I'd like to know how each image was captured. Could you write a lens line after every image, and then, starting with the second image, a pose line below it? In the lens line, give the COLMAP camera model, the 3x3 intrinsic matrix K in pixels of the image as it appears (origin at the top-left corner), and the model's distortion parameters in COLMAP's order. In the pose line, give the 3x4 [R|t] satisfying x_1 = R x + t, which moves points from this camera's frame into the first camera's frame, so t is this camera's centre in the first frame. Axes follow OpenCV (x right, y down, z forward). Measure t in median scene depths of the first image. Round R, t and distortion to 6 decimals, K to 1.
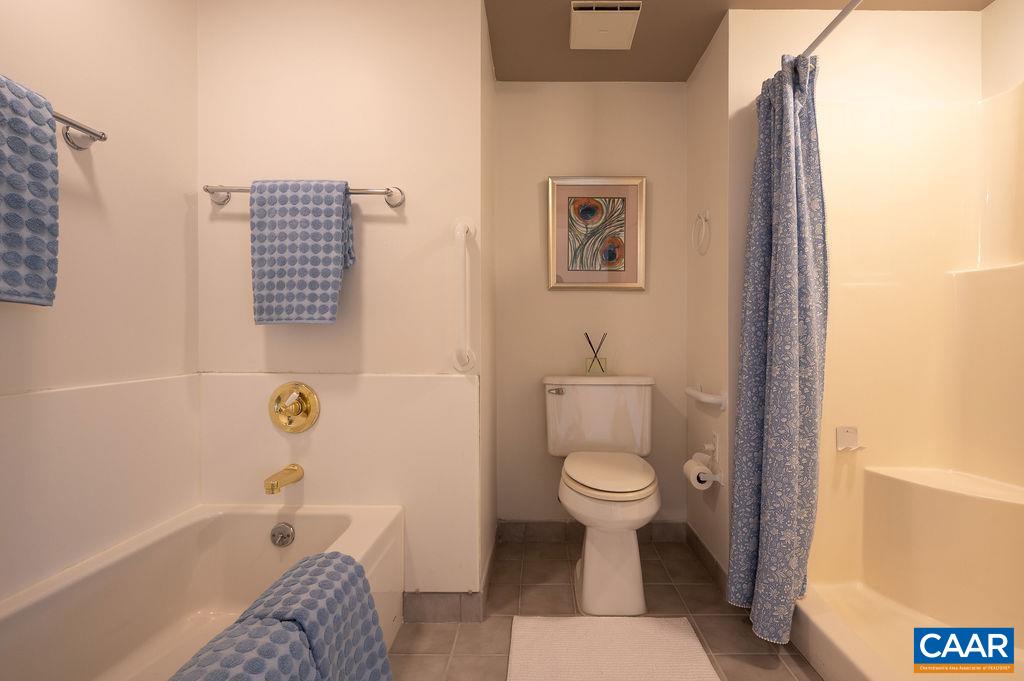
lens RADIAL K [[456.7, 0, 520.4], [0, 456.7, 340.0], [0, 0, 1]] dist [0.005009, 0.000123]
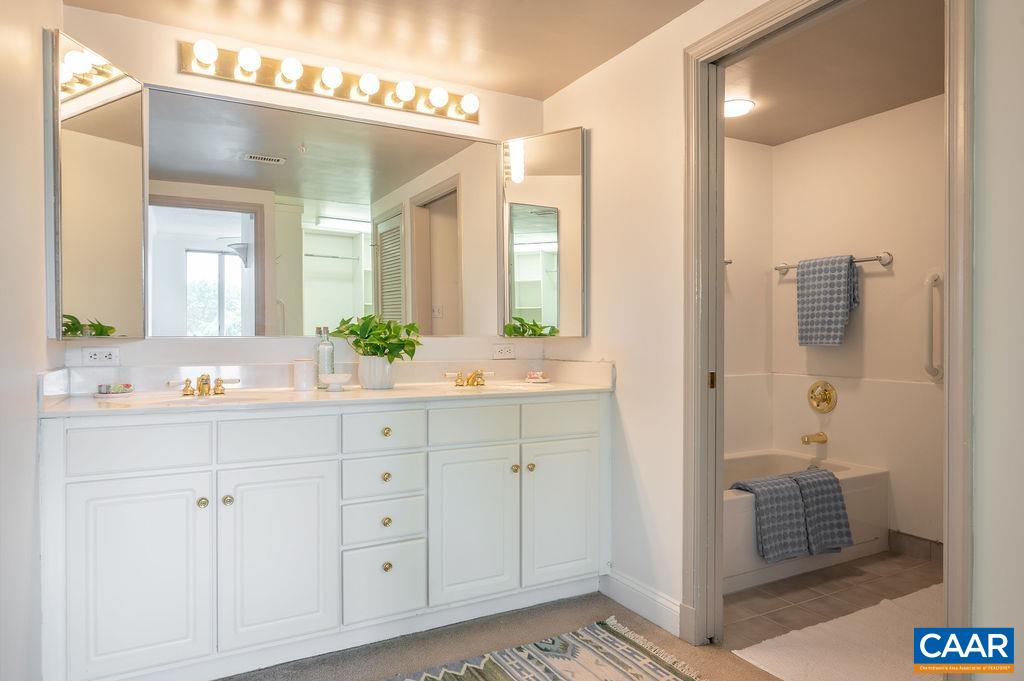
lens RADIAL K [[648.9, 0, 514.2], [0, 648.9, 342.7], [0, 0, 1]] dist [-0.006734, -0.001572]
pose [[0.501252, 0.003046, -0.865296, 0.982312], [-0.004273, 0.999990, 0.001045, -0.044324], [0.865291, 0.003174, 0.501260, -1.135654]]
